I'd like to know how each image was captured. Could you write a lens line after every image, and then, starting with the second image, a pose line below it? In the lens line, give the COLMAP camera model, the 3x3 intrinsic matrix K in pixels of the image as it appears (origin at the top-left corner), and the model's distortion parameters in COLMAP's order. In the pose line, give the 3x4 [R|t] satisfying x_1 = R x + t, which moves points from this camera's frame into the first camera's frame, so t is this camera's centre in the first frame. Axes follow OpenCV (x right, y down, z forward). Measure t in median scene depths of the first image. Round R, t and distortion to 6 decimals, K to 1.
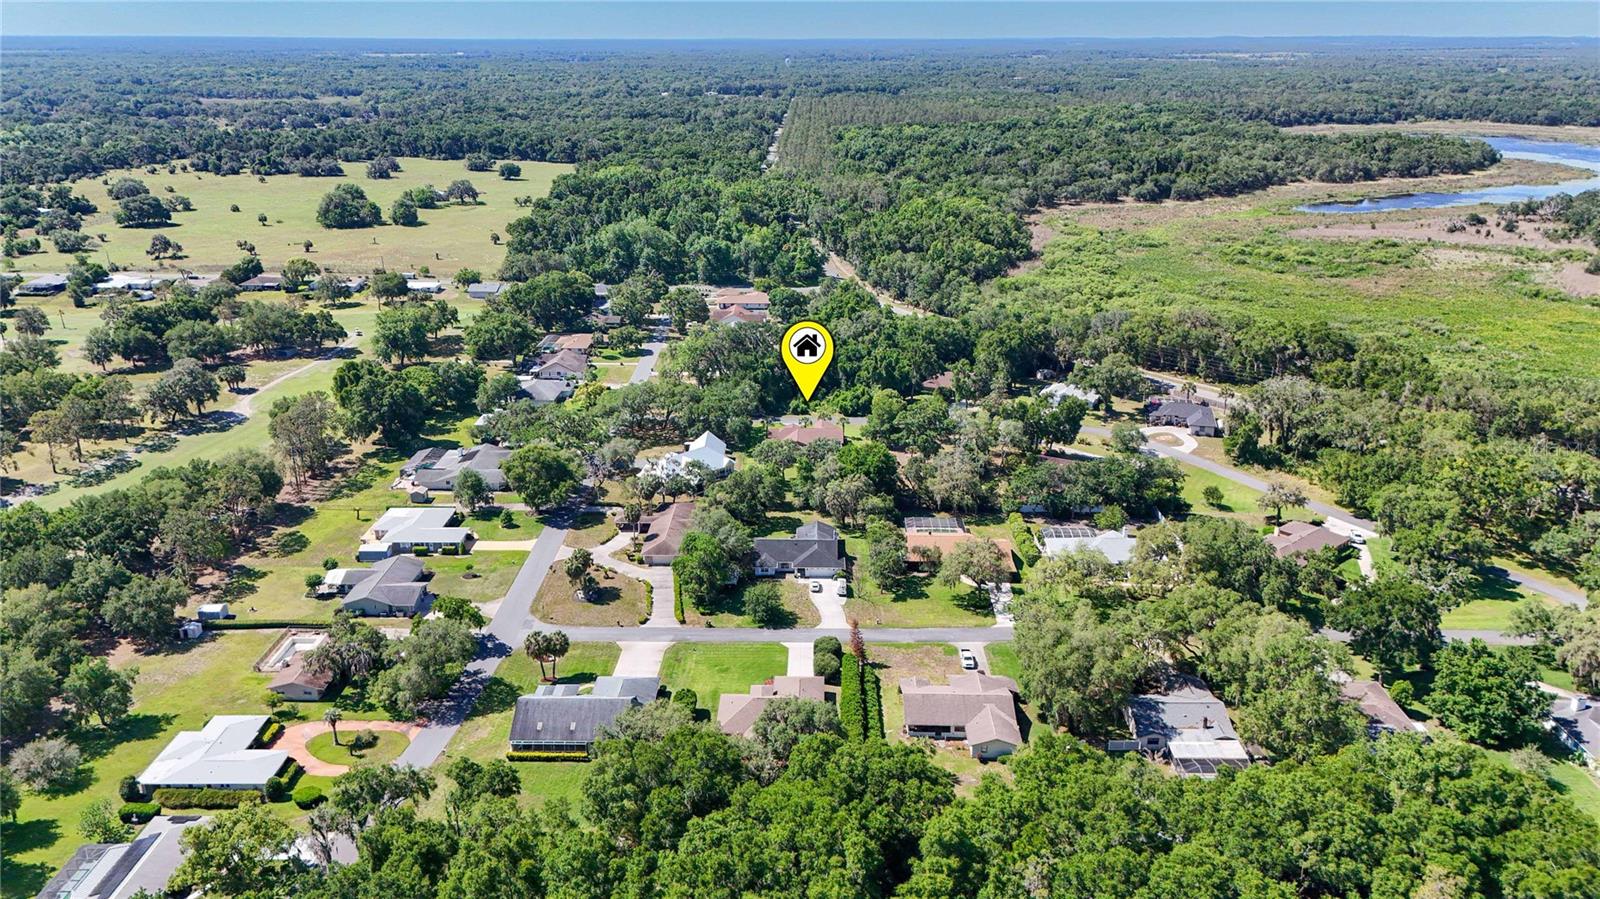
lens RADIAL K [[1175.8, 0, 810.6], [0, 1175.8, 447.6], [0, 0, 1]] dist [0.070800, -0.068372]
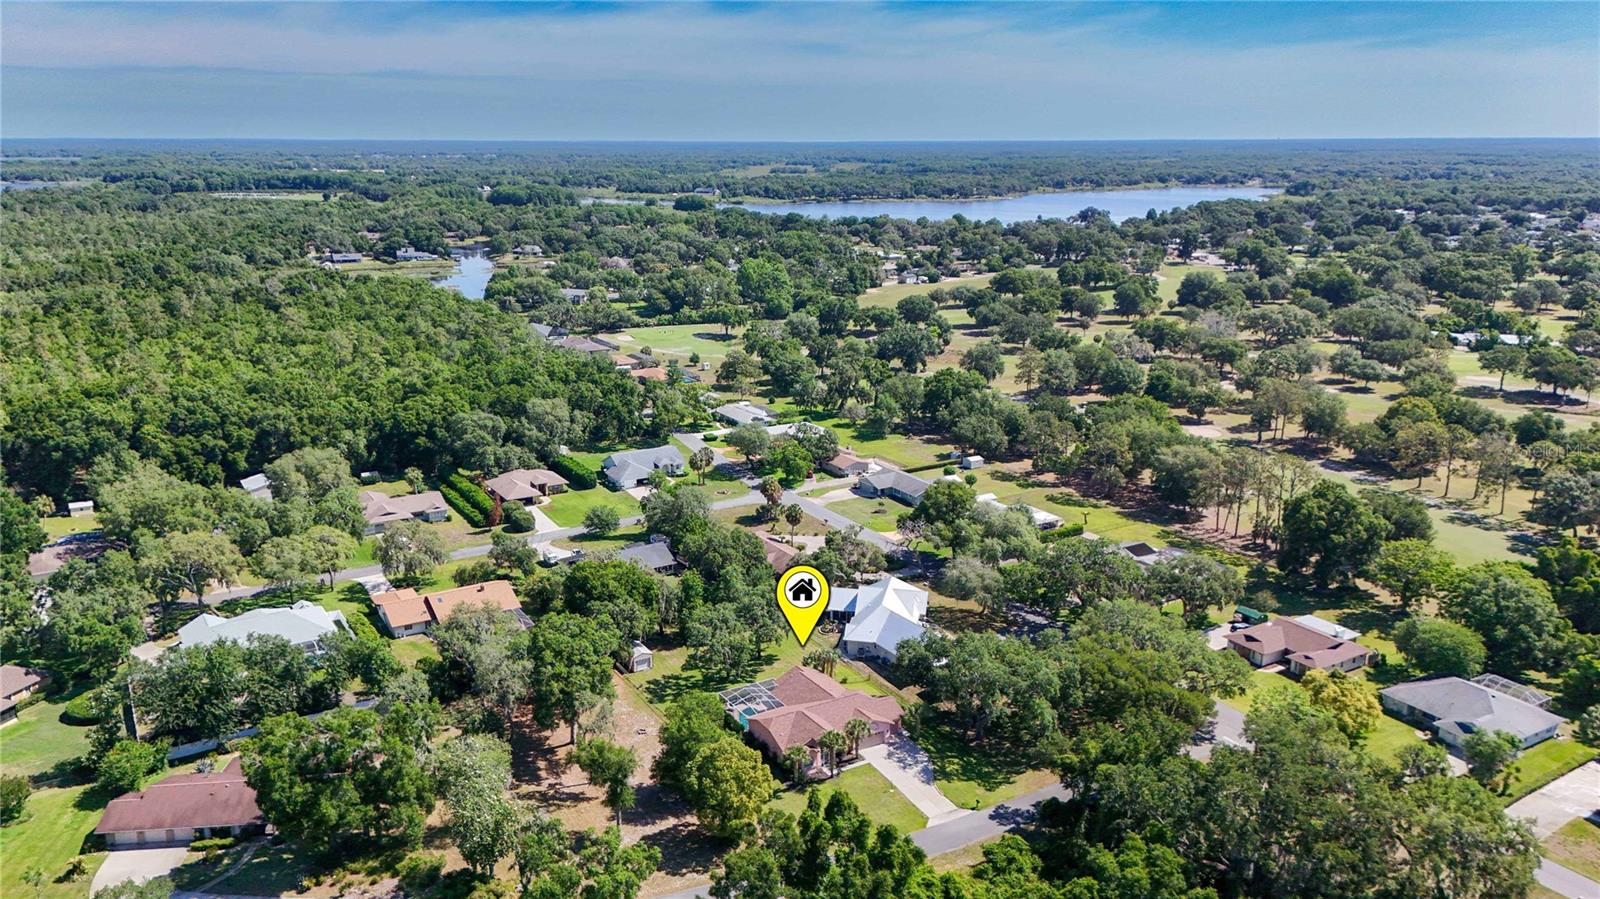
lens RADIAL K [[1175.8, 0, 800.4], [0, 1175.8, 411.5], [0, 0, 1]] dist [0.070800, -0.068372]
pose [[-0.839136, 0.125443, -0.529258, 0.130696], [-0.181631, 0.852563, 0.490047, -0.187228], [0.512699, 0.507346, -0.692633, 0.626436]]
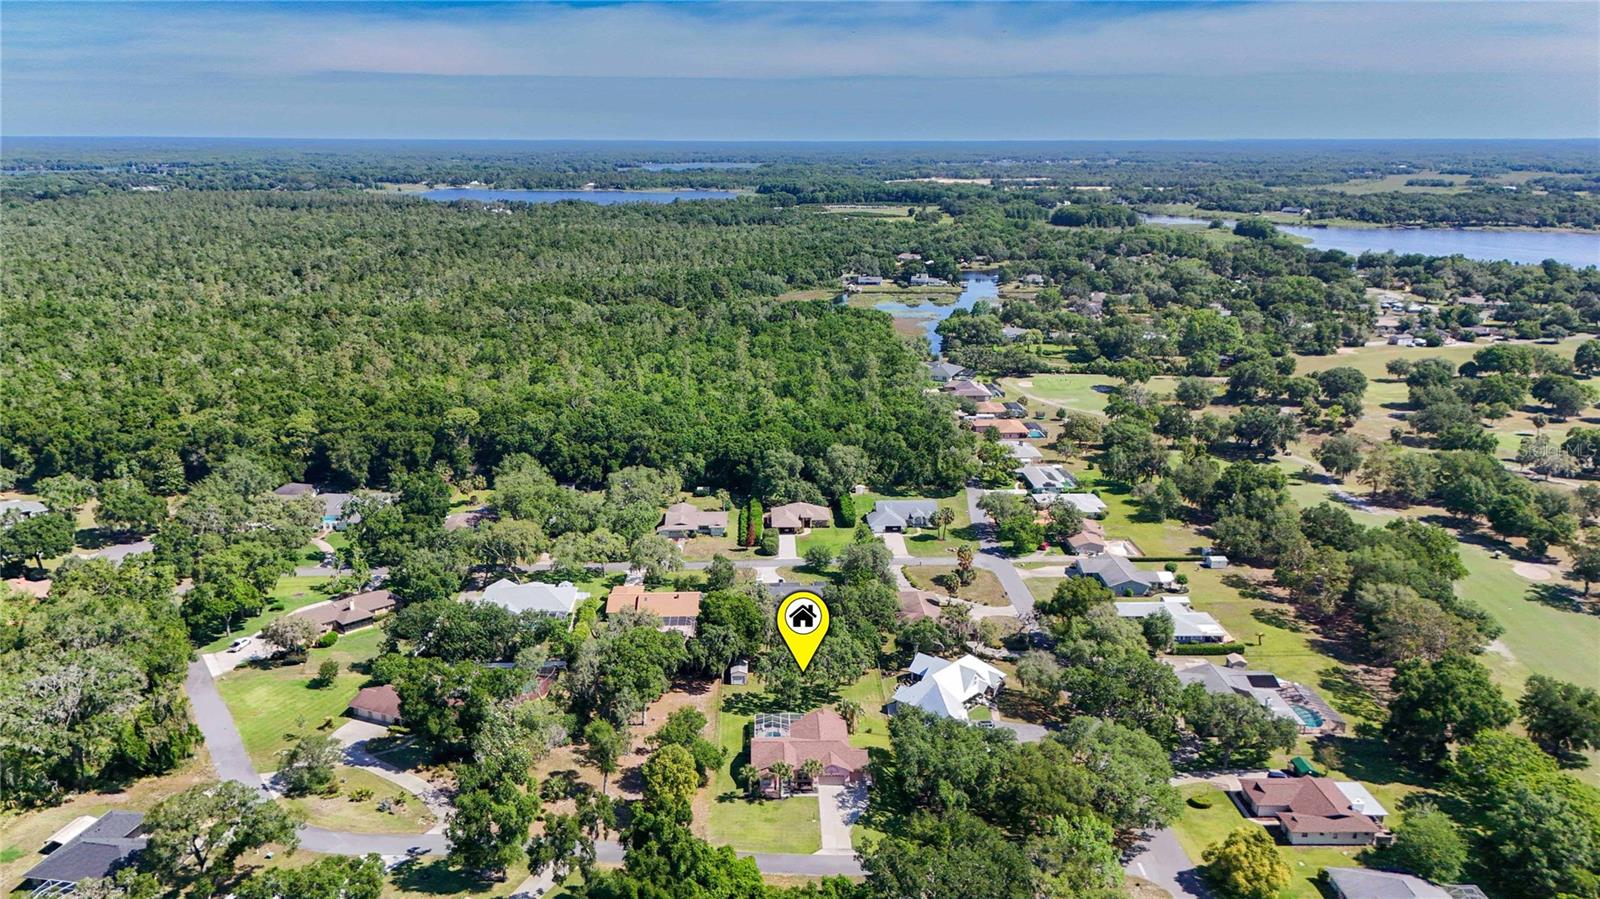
lens RADIAL K [[1175.8, 0, 793.2], [0, 1175.8, 402.6], [0, 0, 1]] dist [0.070800, -0.068372]
pose [[-0.998327, 0.015777, -0.055630, 0.018096], [-0.016363, 0.845657, 0.533476, -0.258853], [0.055461, 0.533494, -0.843984, 0.706631]]
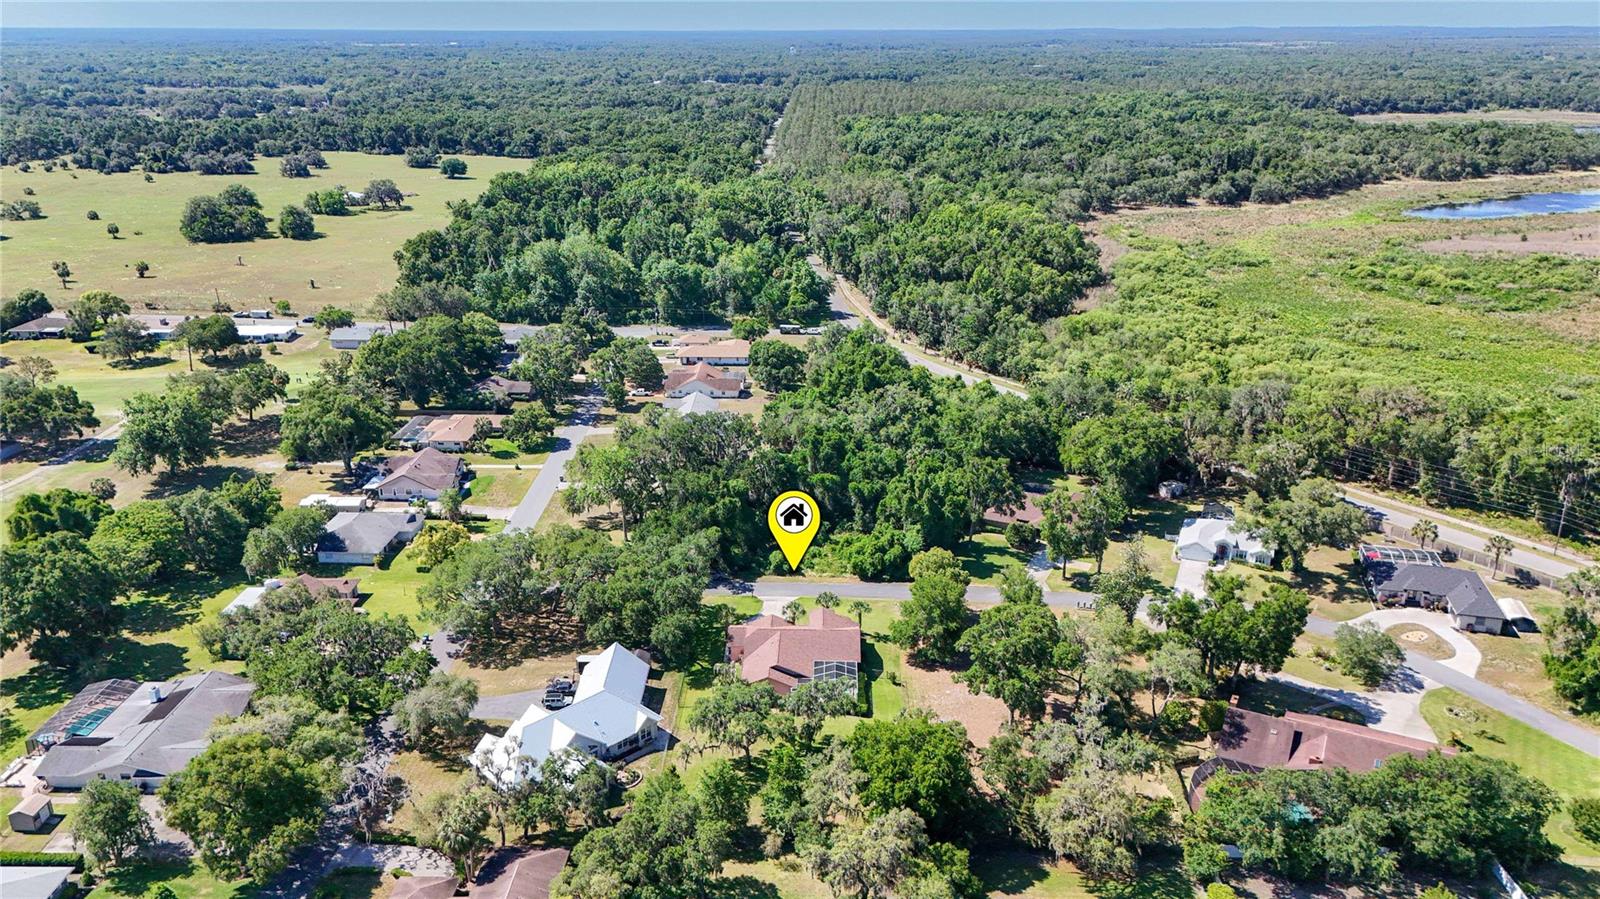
lens RADIAL K [[1175.8, 0, 812.3], [0, 1175.8, 500.6], [0, 0, 1]] dist [0.070800, -0.068372]
pose [[0.999992, 0.000212, -0.004003, 0.003463], [-0.000032, 0.998987, 0.044997, -0.050279], [0.004008, -0.044997, 0.998979, 0.210298]]
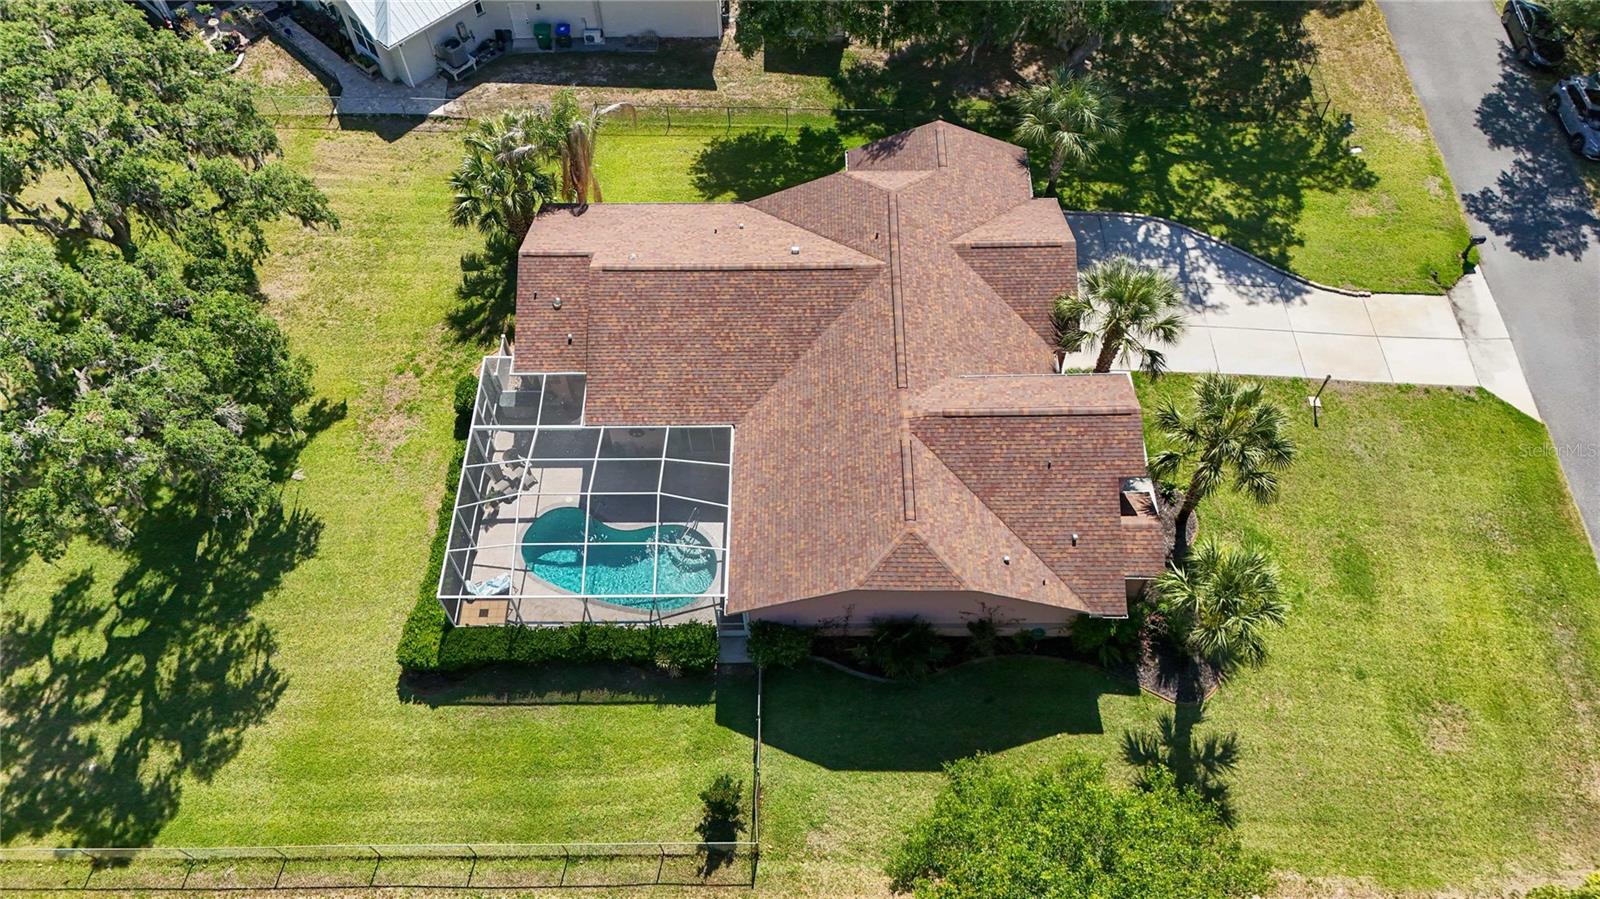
lens RADIAL K [[1175.8, 0, 802.5], [0, 1175.8, 451.1], [0, 0, 1]] dist [0.070800, -0.068372]
pose [[0.012902, 0.827533, -0.561268, 0.037891], [-0.313756, 0.536316, 0.783532, -0.049737], [0.949416, 0.165992, 0.266563, 0.463407]]
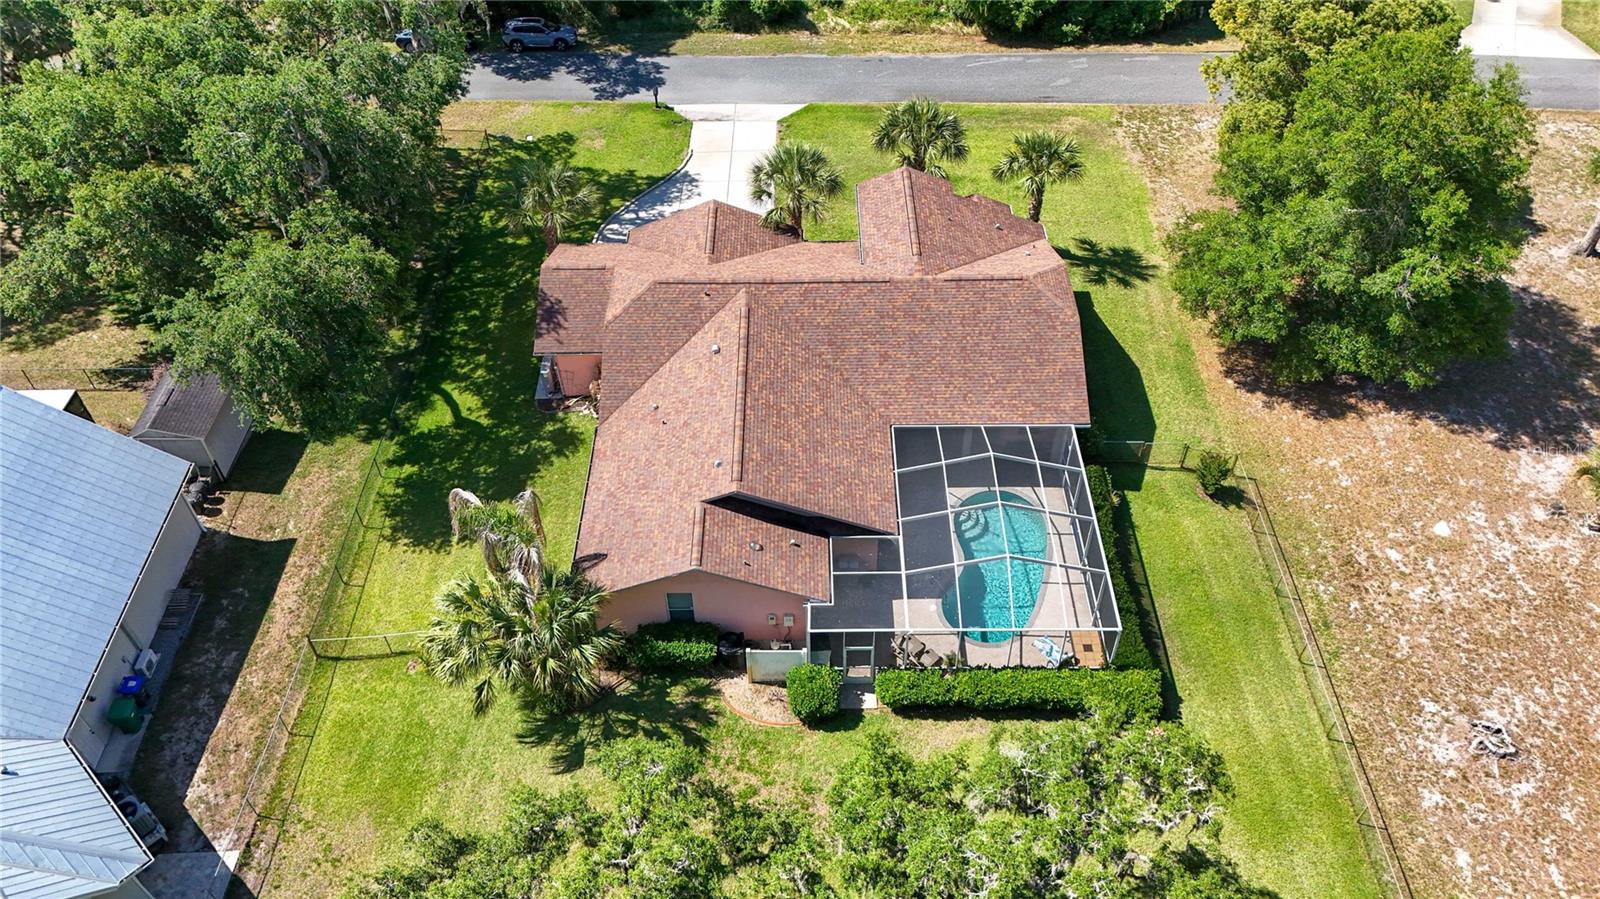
lens RADIAL K [[1175.8, 0, 801.4], [0, 1175.8, 451.3], [0, 0, 1]] dist [0.070800, -0.068372]
pose [[0.999765, -0.021653, 0.001043, -0.002306], [0.018868, 0.892857, 0.449946, -0.029451], [-0.010673, -0.449820, 0.893055, 0.418312]]
